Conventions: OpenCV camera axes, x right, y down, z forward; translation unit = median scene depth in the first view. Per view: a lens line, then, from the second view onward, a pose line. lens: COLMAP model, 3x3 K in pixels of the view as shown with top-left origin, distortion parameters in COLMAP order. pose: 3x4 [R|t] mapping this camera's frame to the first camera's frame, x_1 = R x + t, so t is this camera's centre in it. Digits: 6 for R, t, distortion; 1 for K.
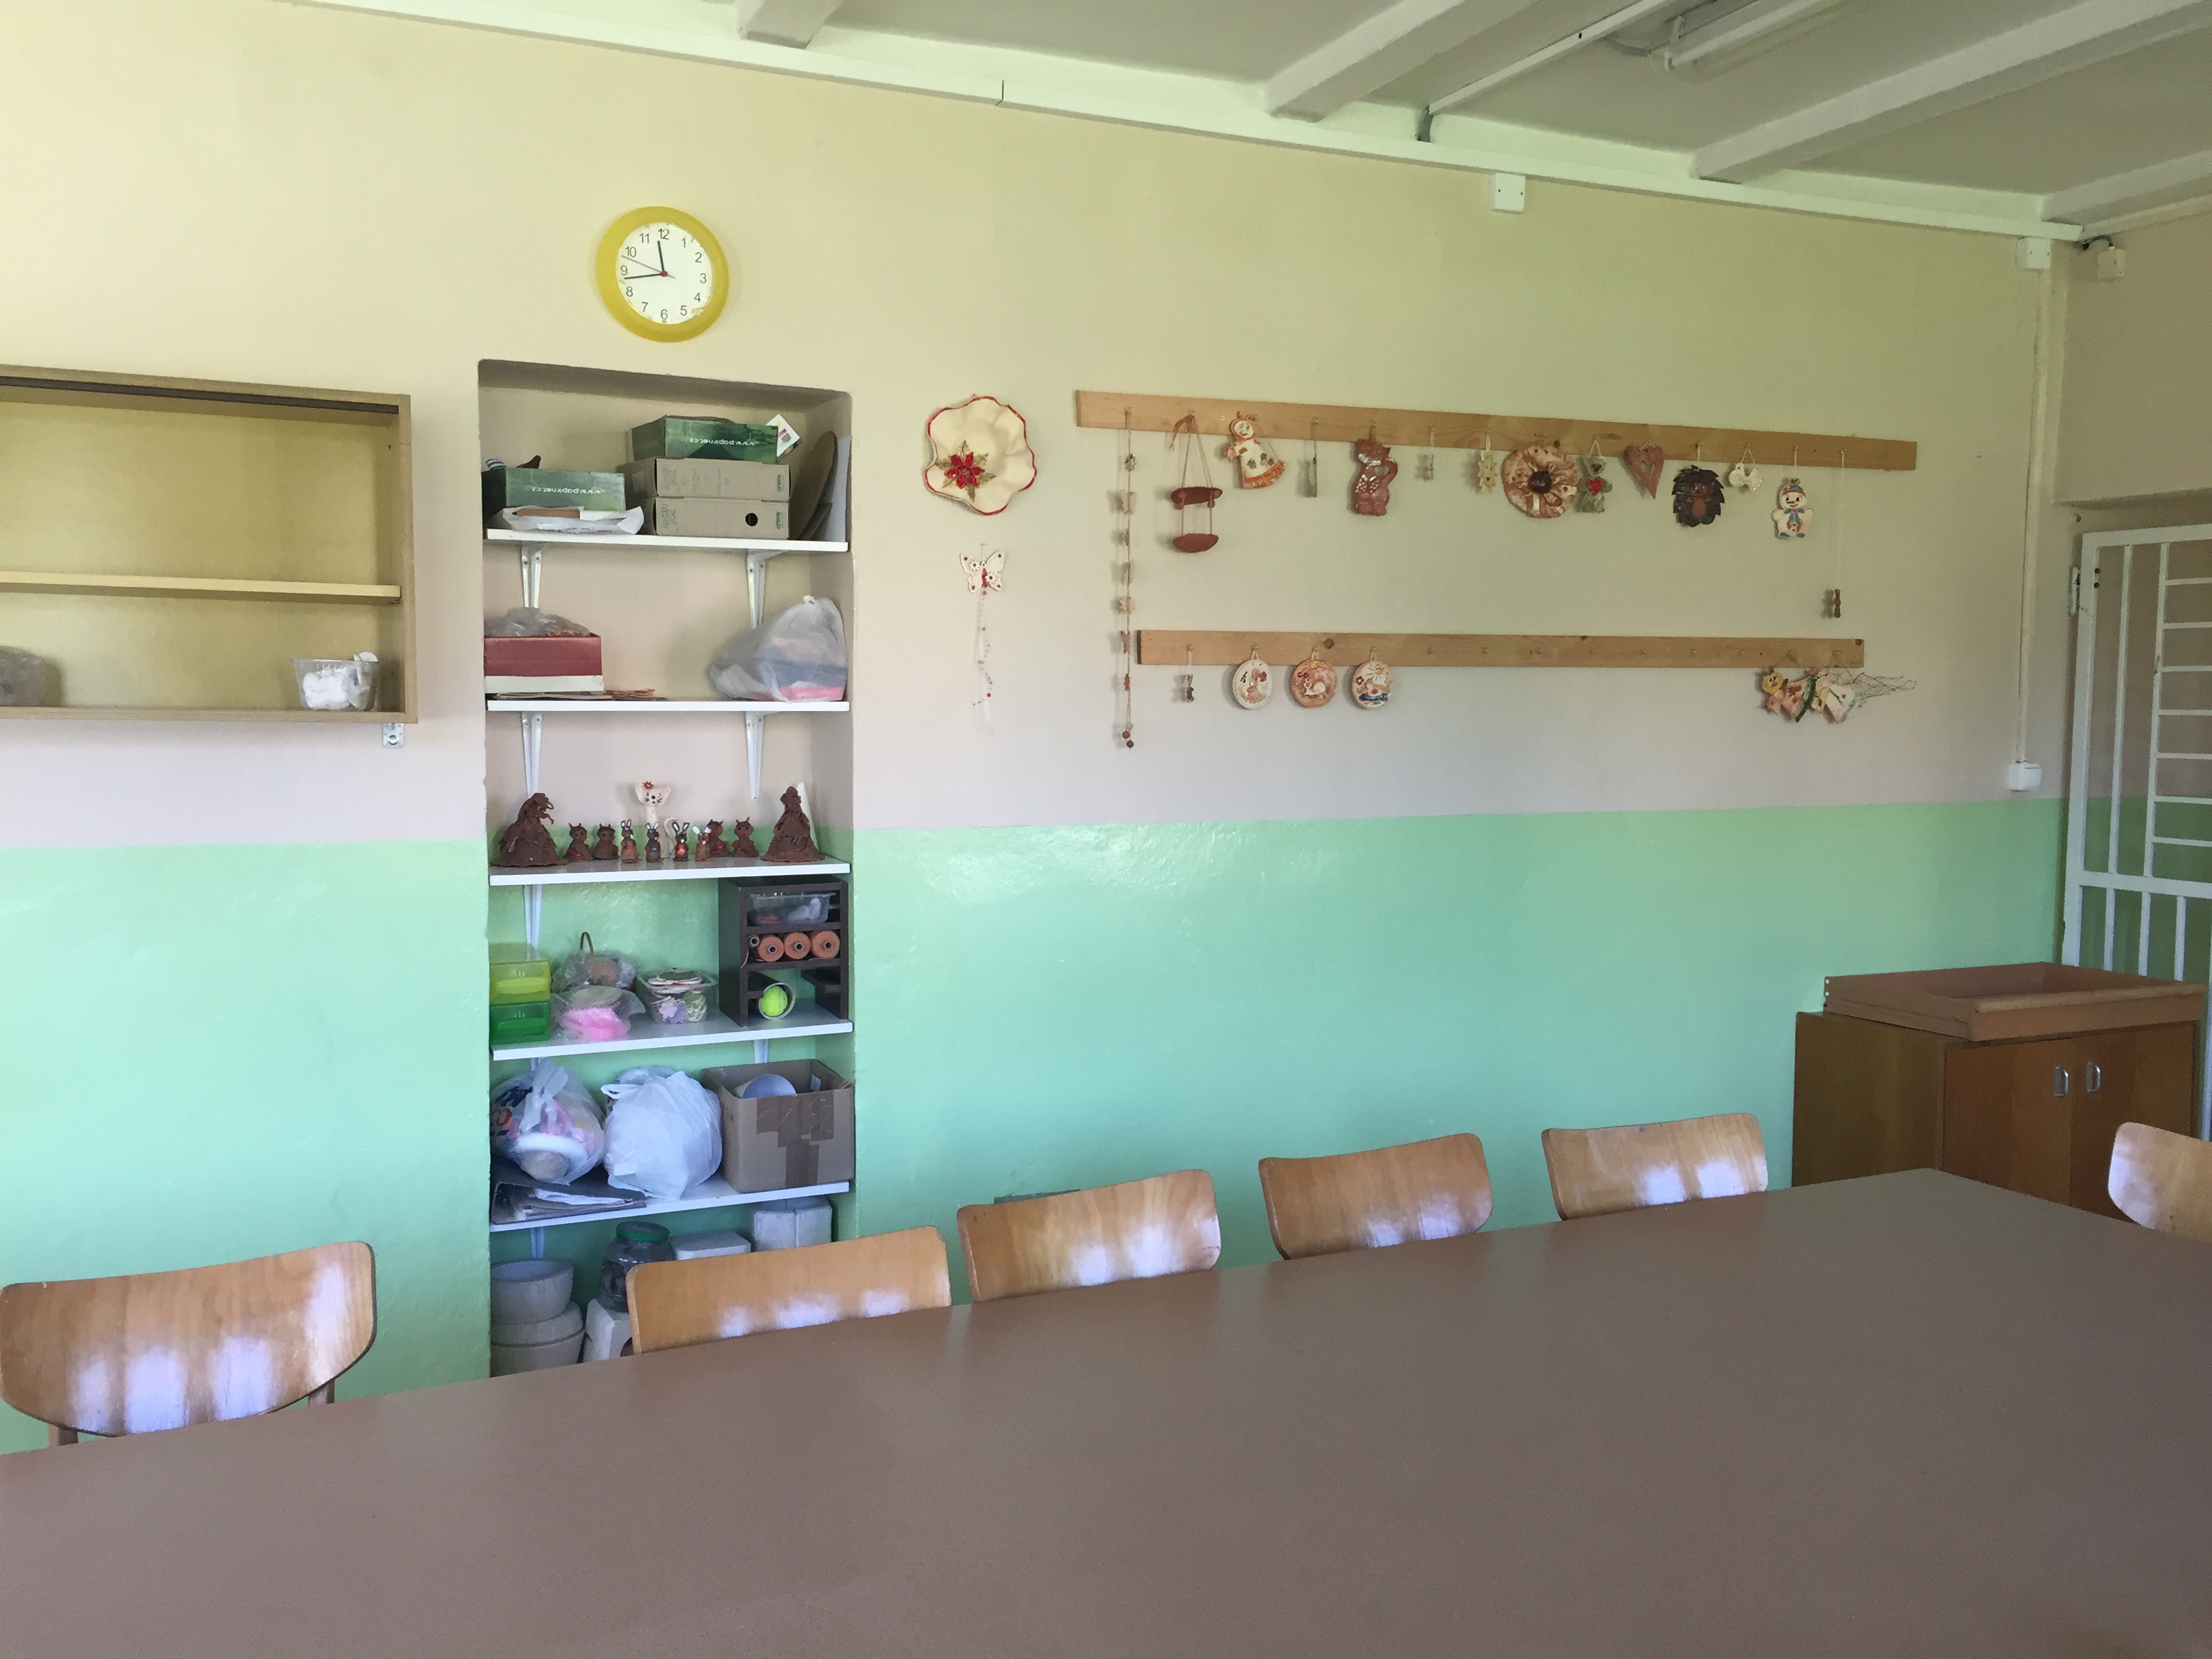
lens RADIAL K [[1878.6, 0, 1106.0], [0, 1878.6, 829.5], [0, 0, 1]] dist [0.073065, -0.099971]
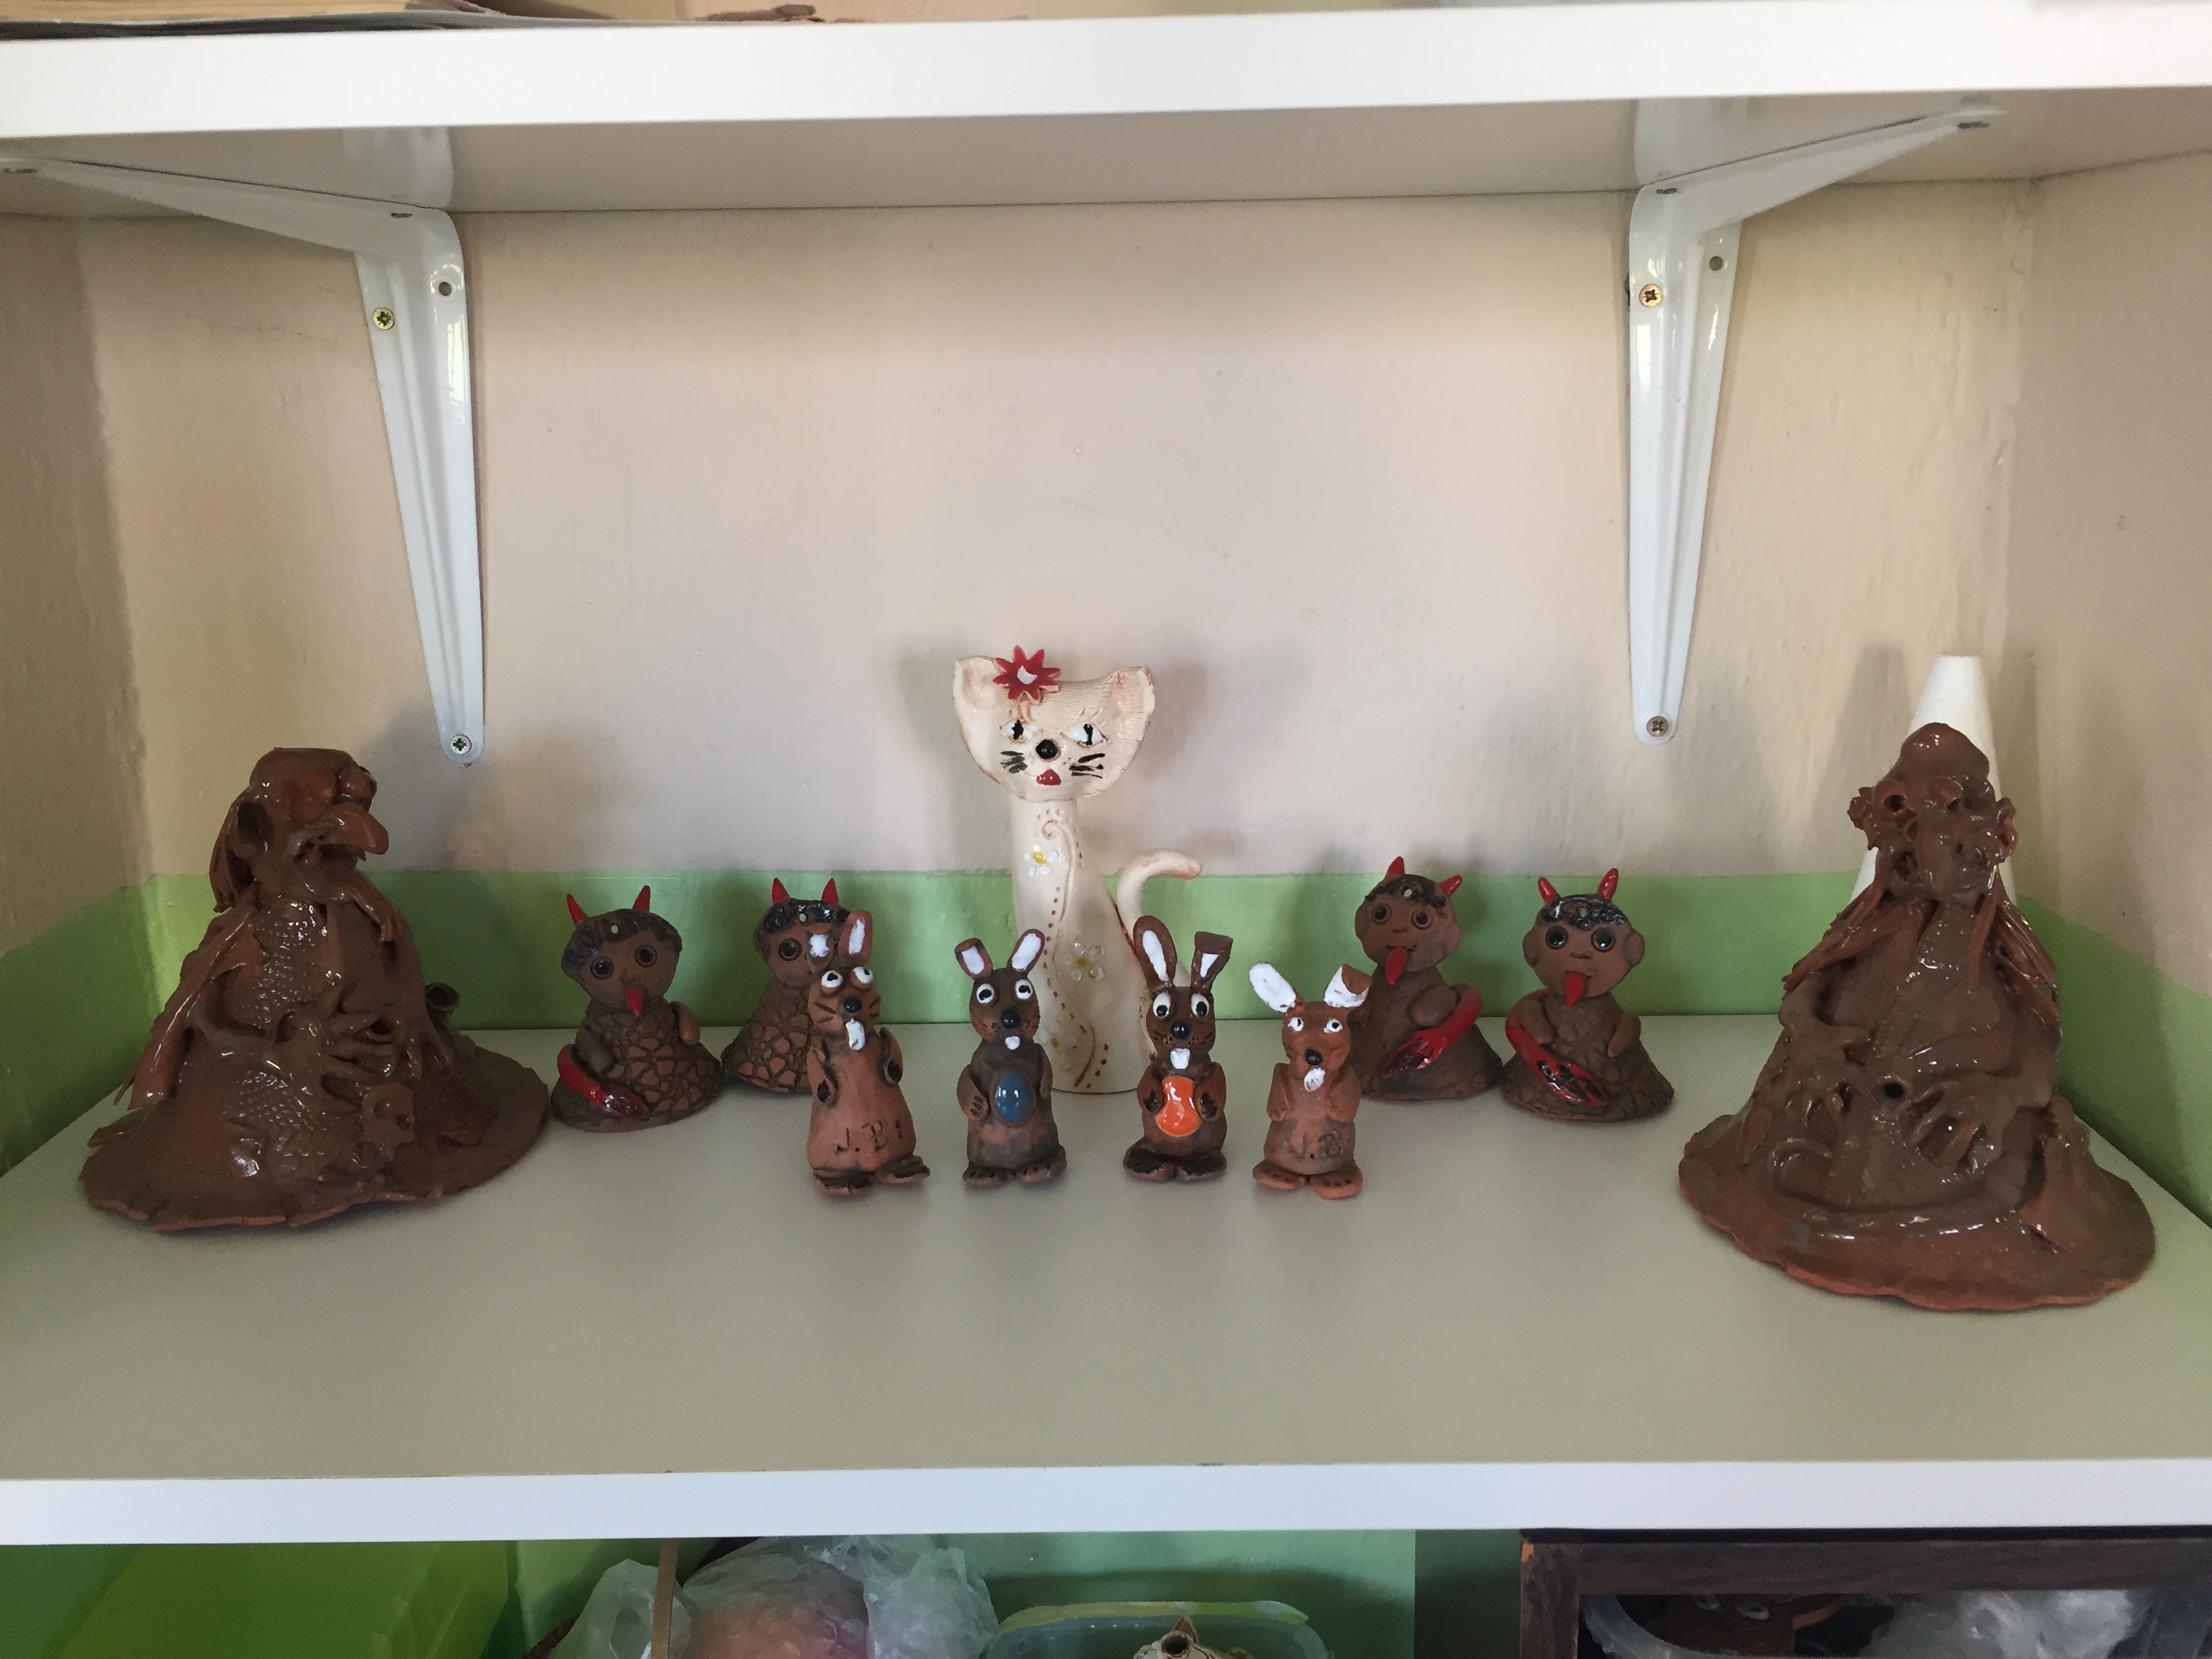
lens RADIAL K [[1878.6, 0, 1106.0], [0, 1878.6, 829.5], [0, 0, 1]] dist [0.073065, -0.099971]
pose [[0.906759, 0.087171, -0.412540, -0.399932], [-0.003049, 0.979726, 0.200317, -0.105804], [0.421638, -0.180382, 0.888642, 2.059359]]
